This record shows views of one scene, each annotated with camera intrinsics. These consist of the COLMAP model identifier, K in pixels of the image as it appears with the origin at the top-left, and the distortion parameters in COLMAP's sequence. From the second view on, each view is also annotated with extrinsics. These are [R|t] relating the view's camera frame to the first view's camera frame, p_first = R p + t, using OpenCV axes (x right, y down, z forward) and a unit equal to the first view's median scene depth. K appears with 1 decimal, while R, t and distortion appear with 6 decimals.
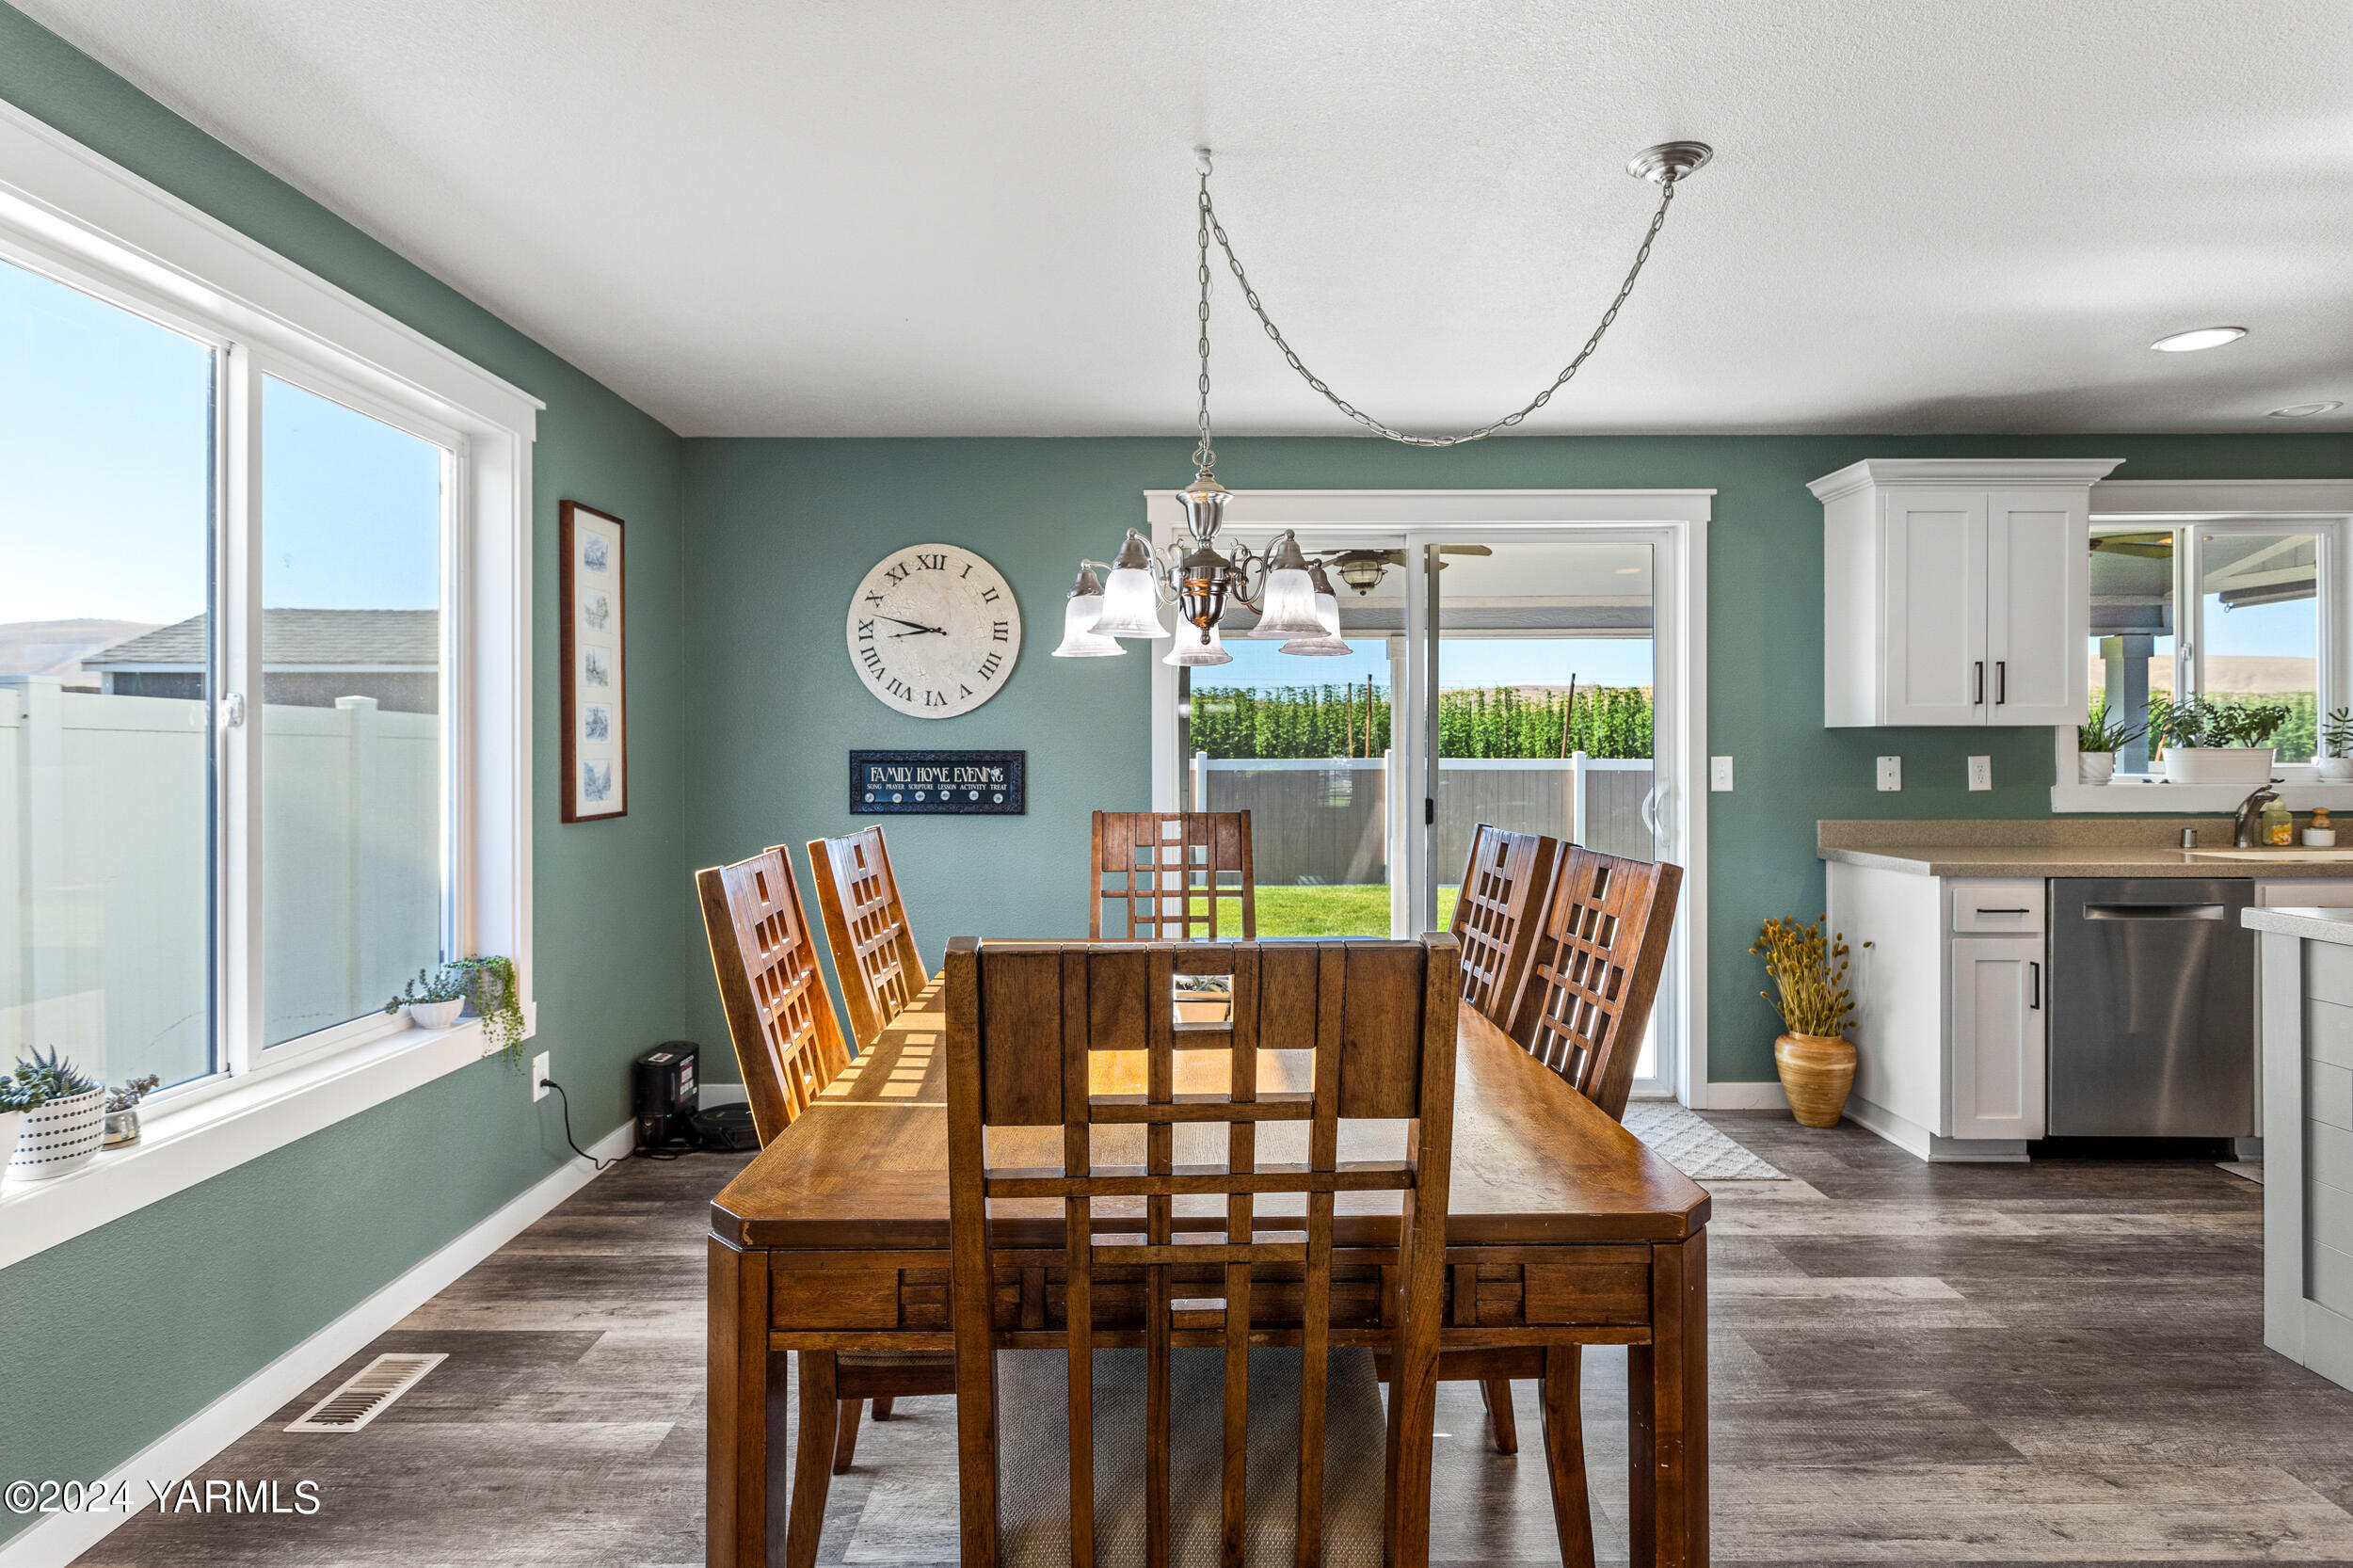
lens RADIAL K [[1185.4, 0, 1179.6], [0, 1185.4, 763.8], [0, 0, 1]] dist [-0.006015, -0.000133]
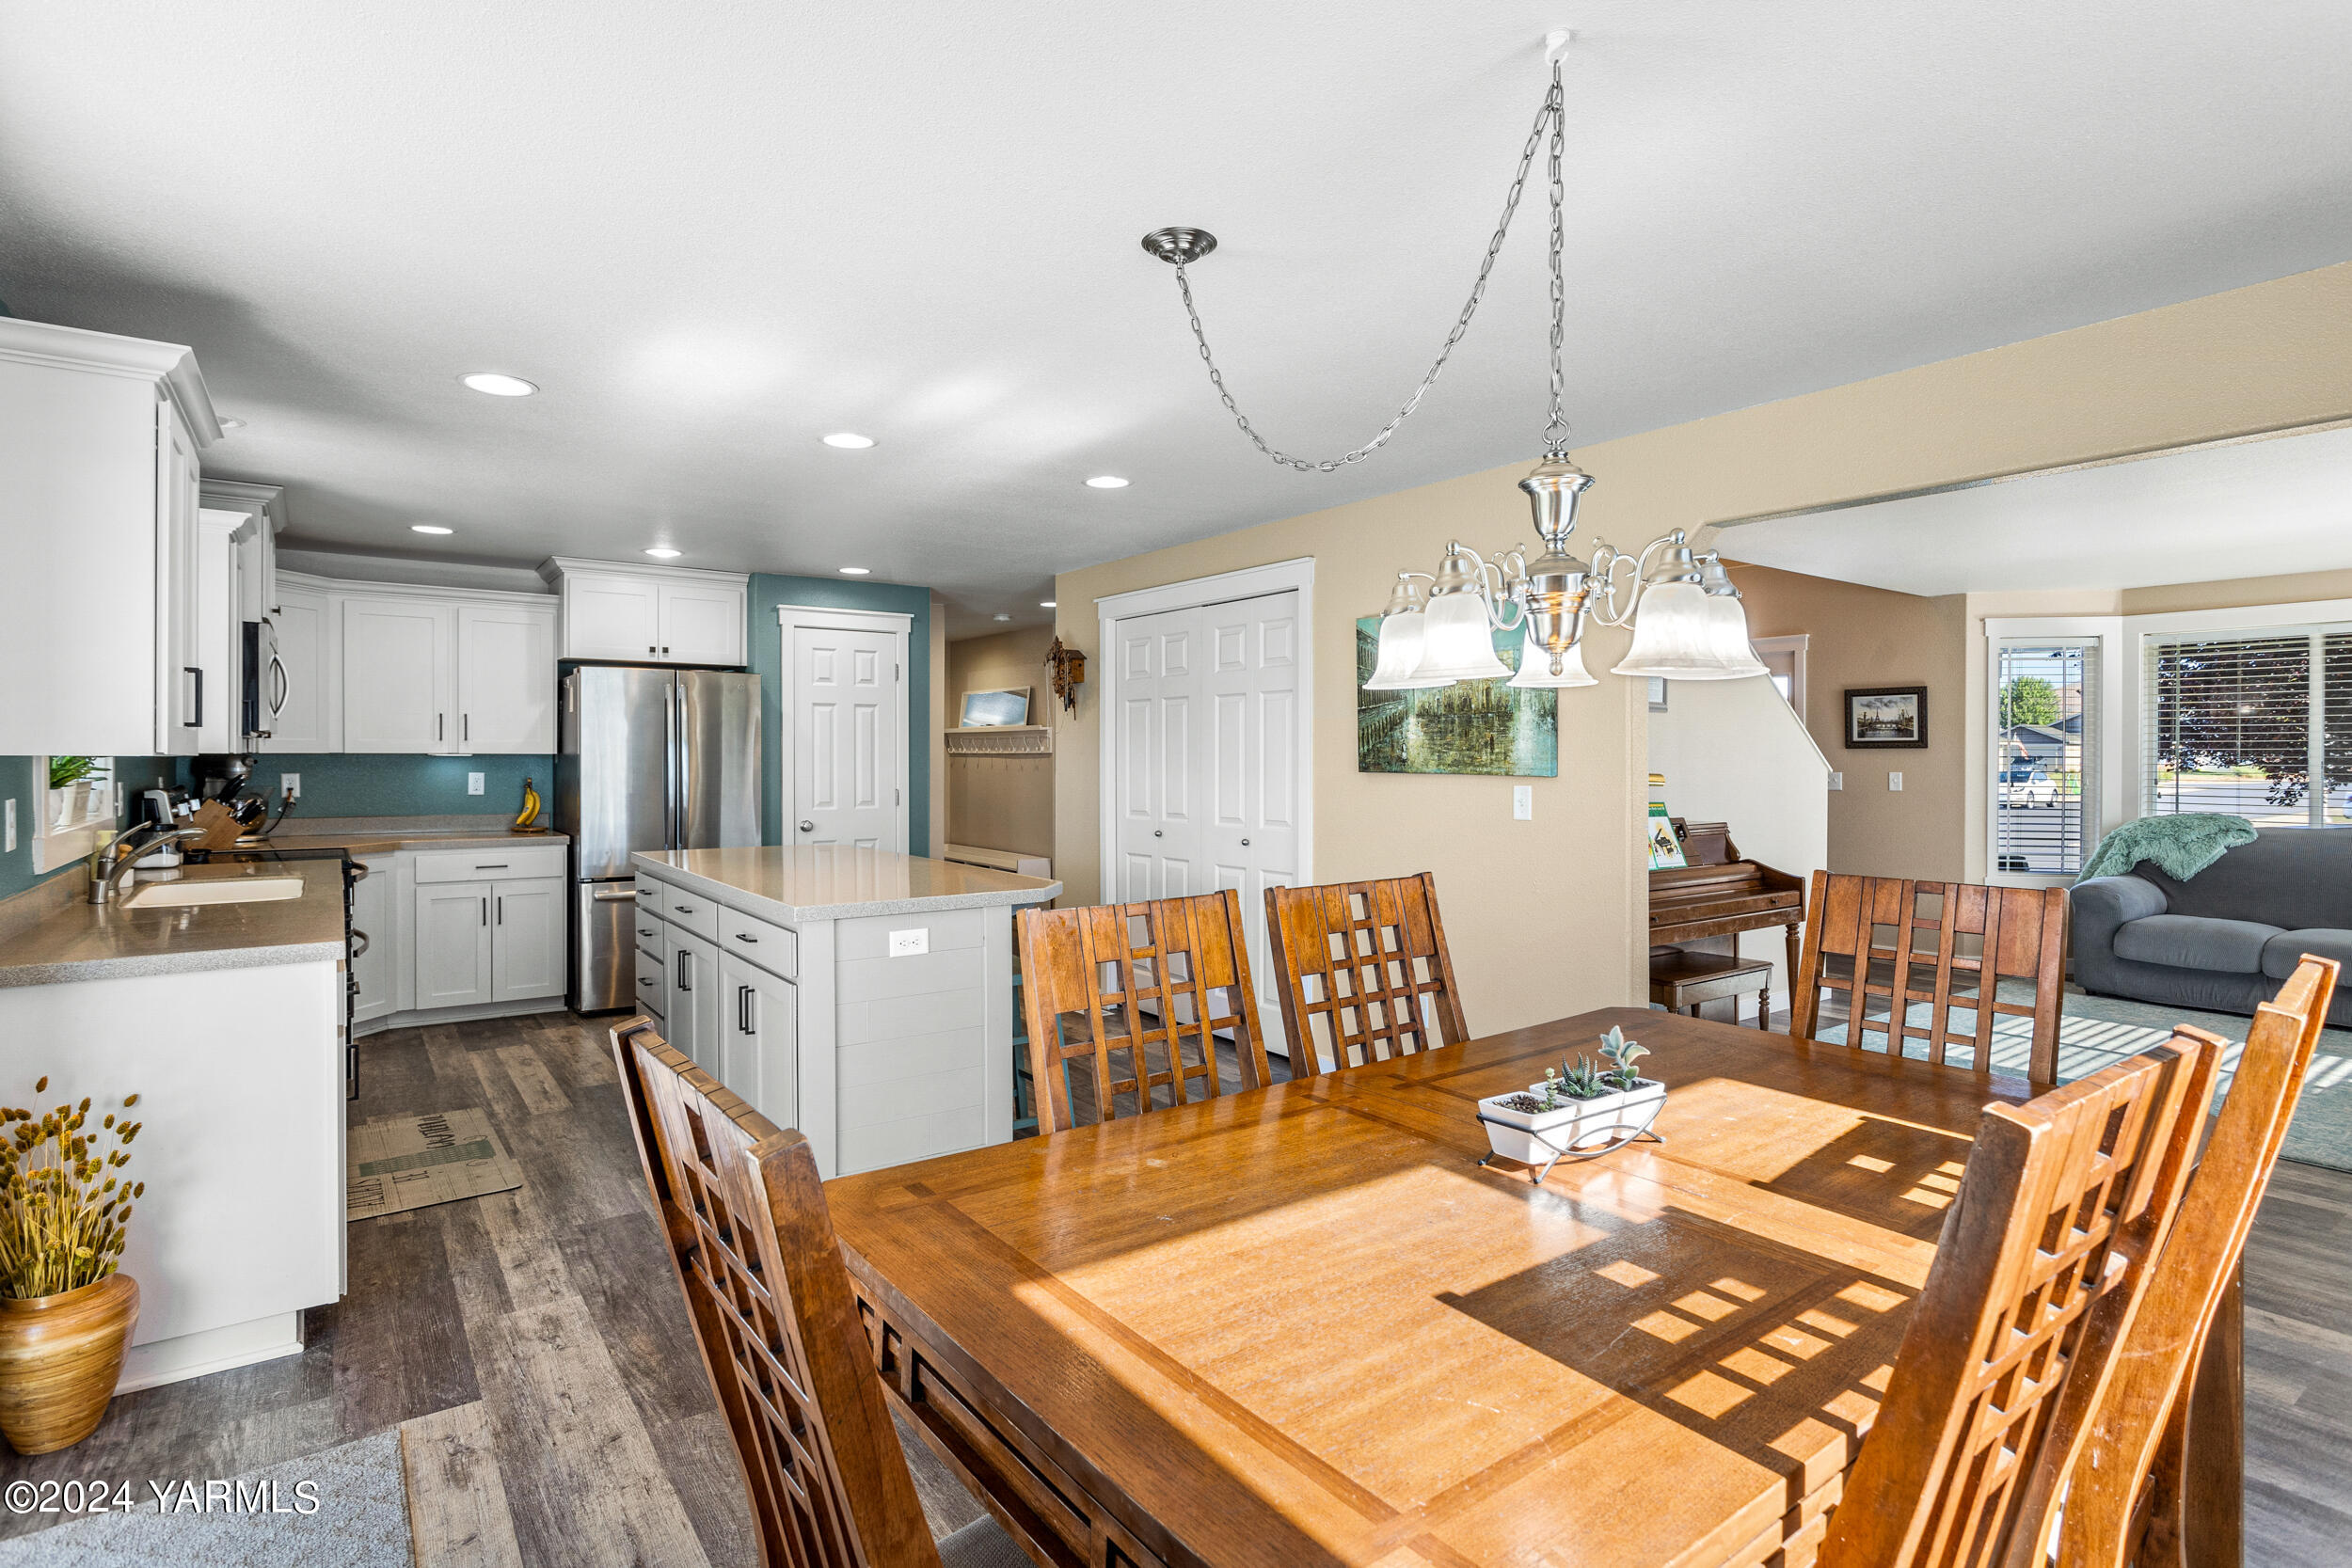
lens RADIAL K [[1184.8, 0, 1175.6], [0, 1184.8, 768.0], [0, 0, 1]] dist [-0.006015, -0.000133]
pose [[-0.595757, -0.006987, 0.803134, -0.301222], [0.008748, 0.999846, 0.015187, -0.035420], [-0.803117, 0.016073, -0.595604, 1.095800]]
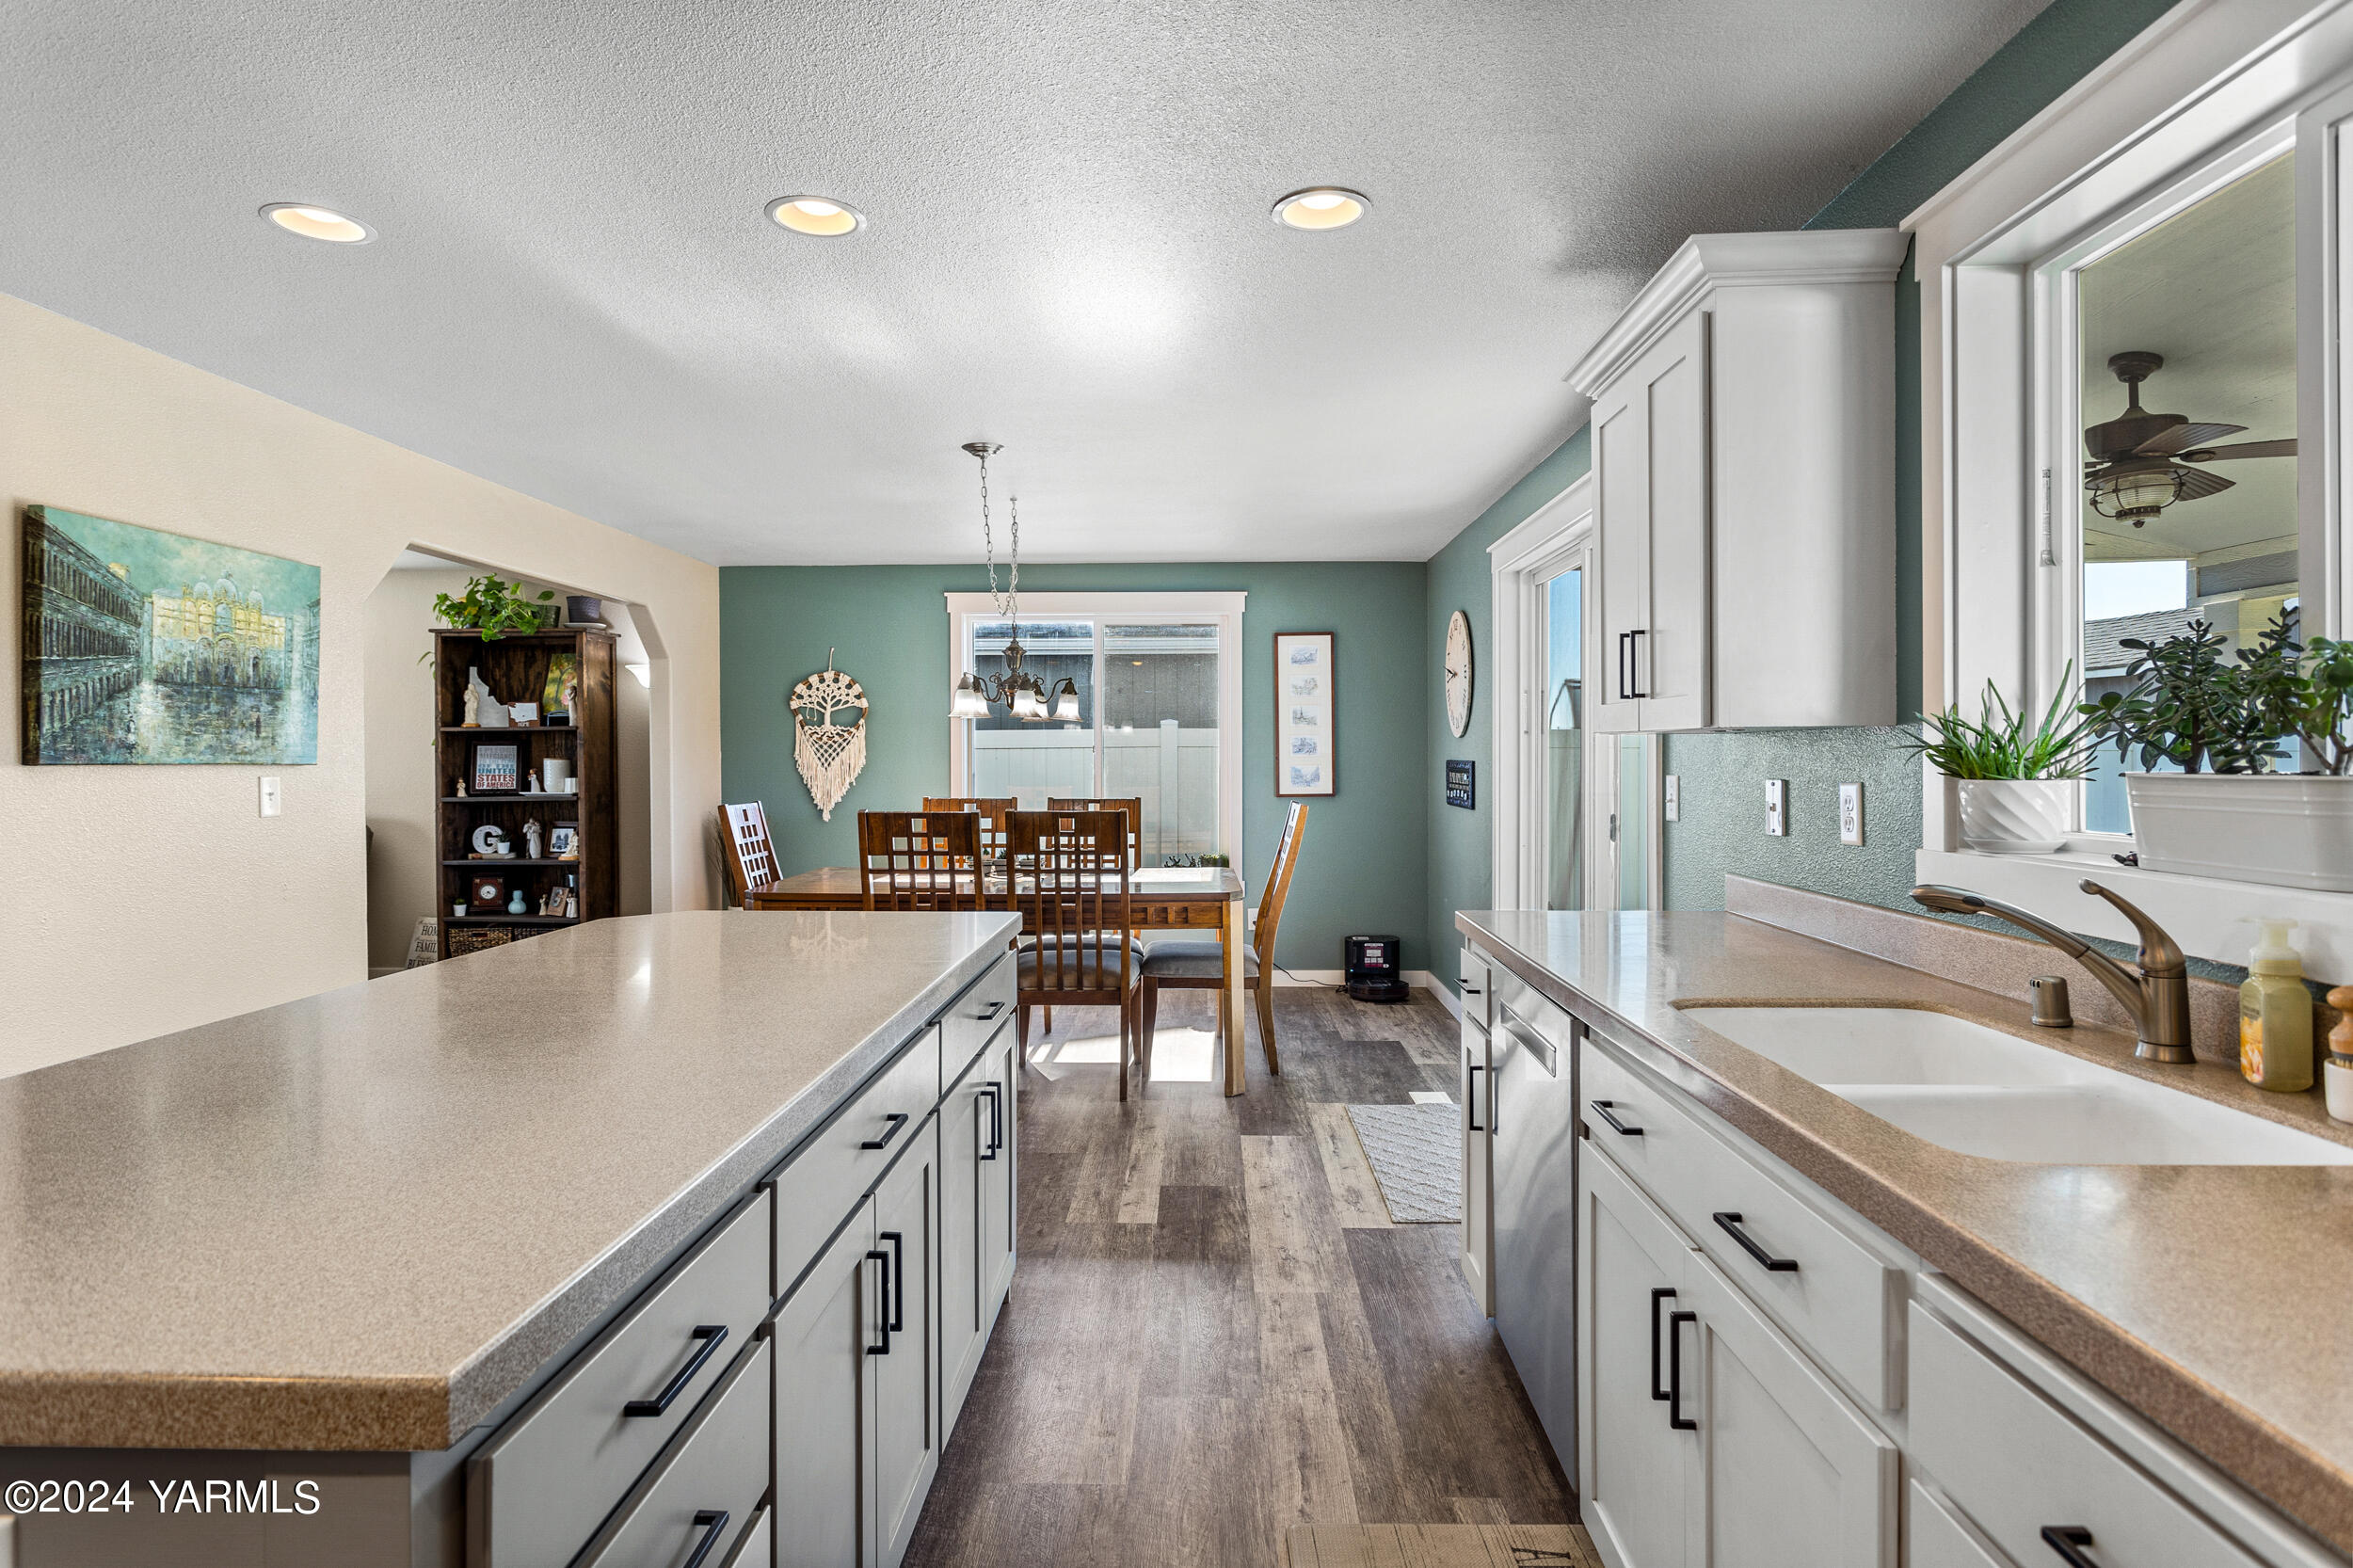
lens RADIAL K [[1228.9, 0, 1187.5], [0, 1228.9, 759.8], [0, 0, 1]] dist [-0.000541, 0.000252]
pose [[-0.001972, 0.004992, -0.999986, 1.577194], [-0.007426, 0.999960, 0.005006, -0.021420], [0.999970, 0.007436, -0.001935, 0.880906]]
